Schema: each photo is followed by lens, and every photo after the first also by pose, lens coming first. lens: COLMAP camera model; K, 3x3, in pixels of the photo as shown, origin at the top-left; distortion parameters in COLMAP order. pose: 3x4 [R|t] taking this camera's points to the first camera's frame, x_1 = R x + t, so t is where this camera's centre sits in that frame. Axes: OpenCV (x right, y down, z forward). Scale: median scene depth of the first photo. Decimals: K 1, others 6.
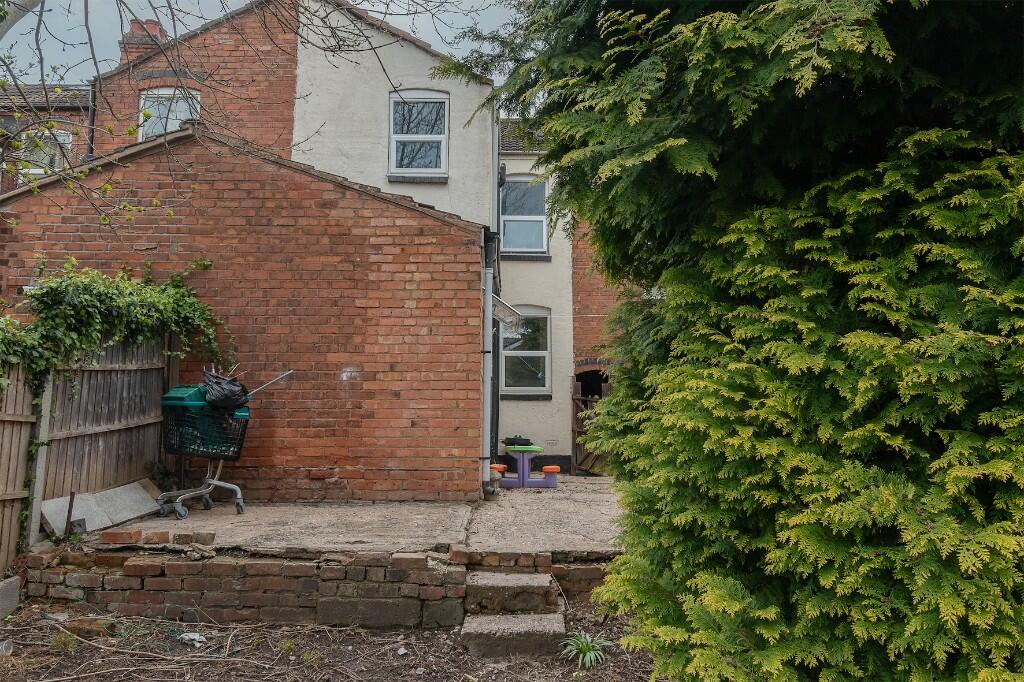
lens RADIAL K [[752.0, 0, 511.9], [0, 752.0, 335.5], [0, 0, 1]] dist [0.058461, 0.000803]
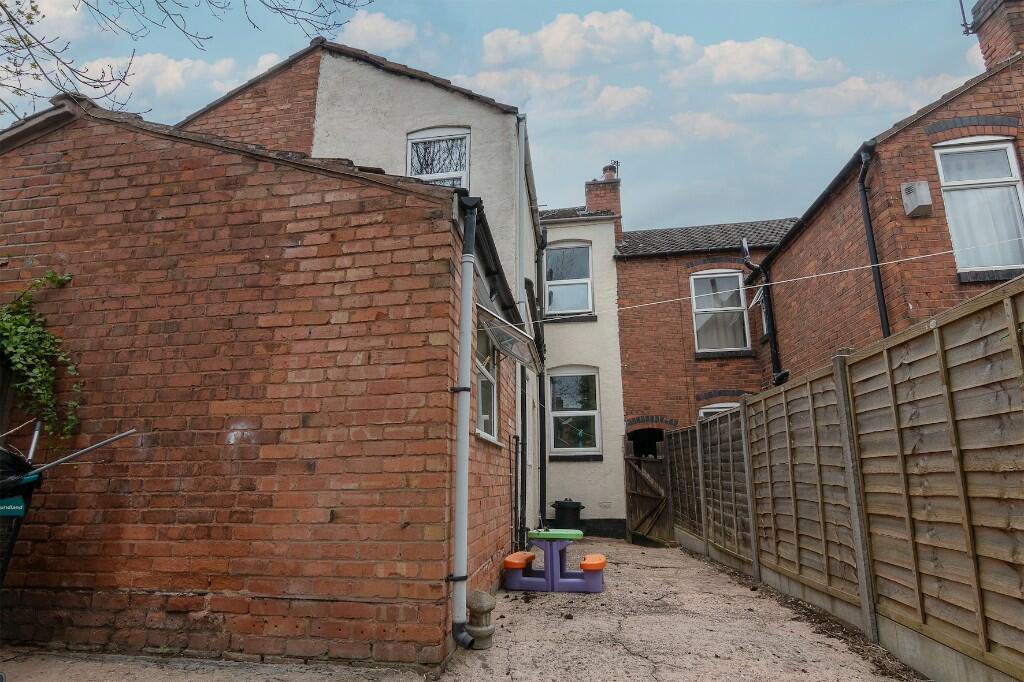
lens RADIAL K [[527.2, 0, 497.7], [0, 527.2, 394.5], [0, 0, 1]] dist [0.000530, 0.001098]
pose [[0.986533, -0.040635, -0.158437, 0.058121], [0.035215, 0.998699, -0.036871, 0.041199], [0.159730, 0.030795, 0.986680, 0.591033]]
